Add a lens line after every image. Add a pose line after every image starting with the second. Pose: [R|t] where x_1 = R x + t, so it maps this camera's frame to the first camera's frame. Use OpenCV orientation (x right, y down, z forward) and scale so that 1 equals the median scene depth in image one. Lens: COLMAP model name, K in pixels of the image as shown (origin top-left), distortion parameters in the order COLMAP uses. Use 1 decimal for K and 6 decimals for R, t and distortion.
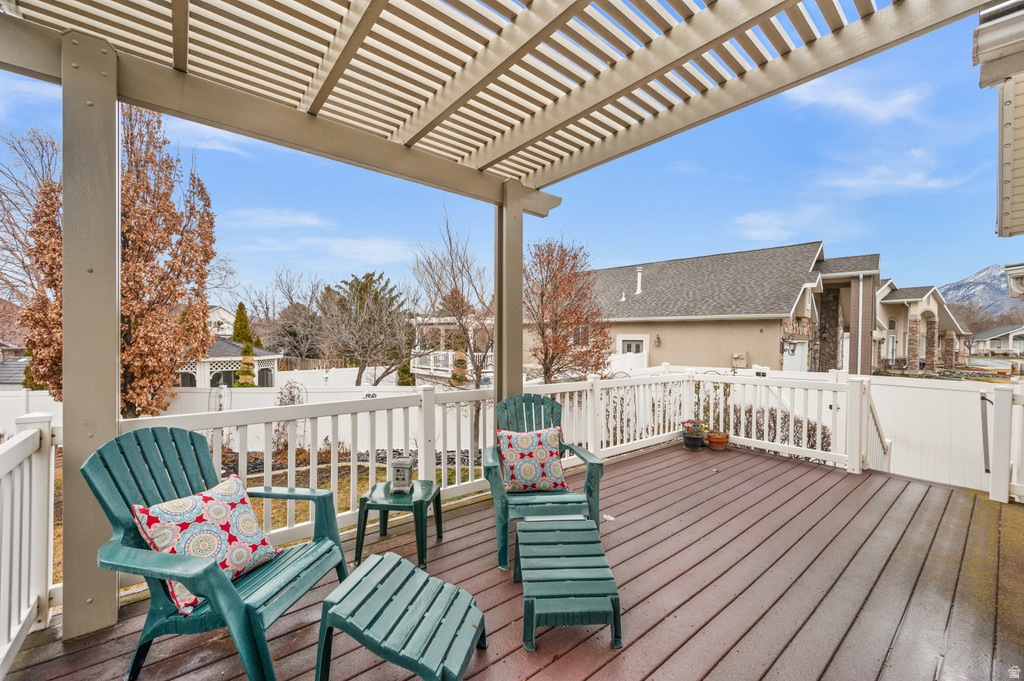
lens RADIAL K [[406.9, 0, 518.5], [0, 406.9, 343.2], [0, 0, 1]] dist [0.000491, 0.000036]
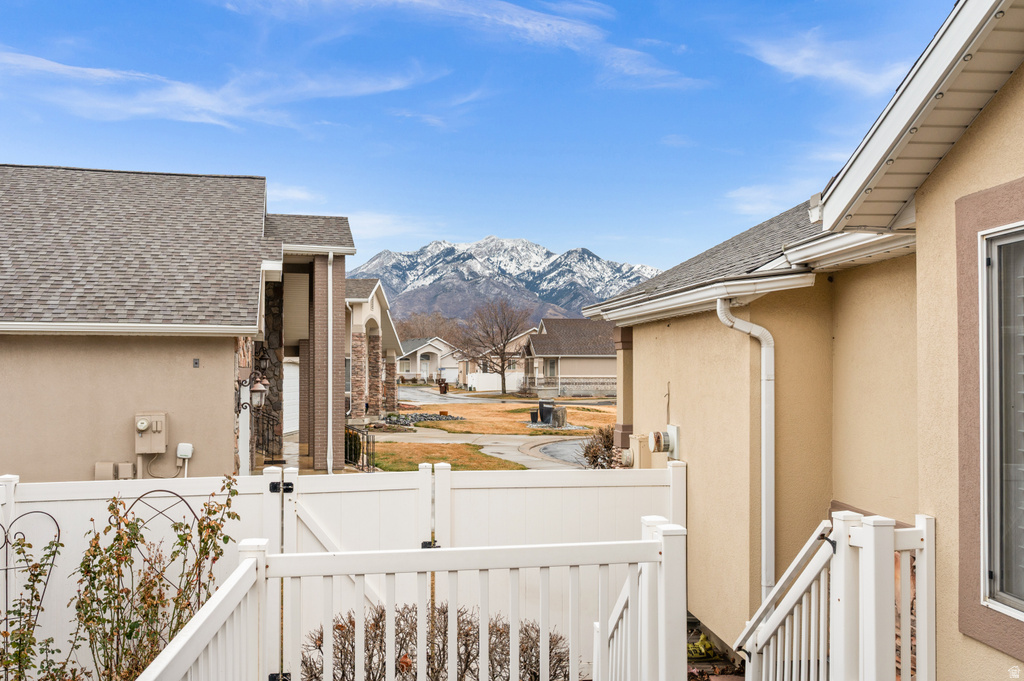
lens RADIAL K [[887.7, 0, 512.0], [0, 887.7, 340.5], [0, 0, 1]] dist [0.007090, 0.003407]
pose [[0.543960, 0.012915, 0.839012, -0.006738], [0.012742, 0.999639, -0.023649, -0.021961], [-0.839014, 0.023555, 0.543599, 0.166656]]
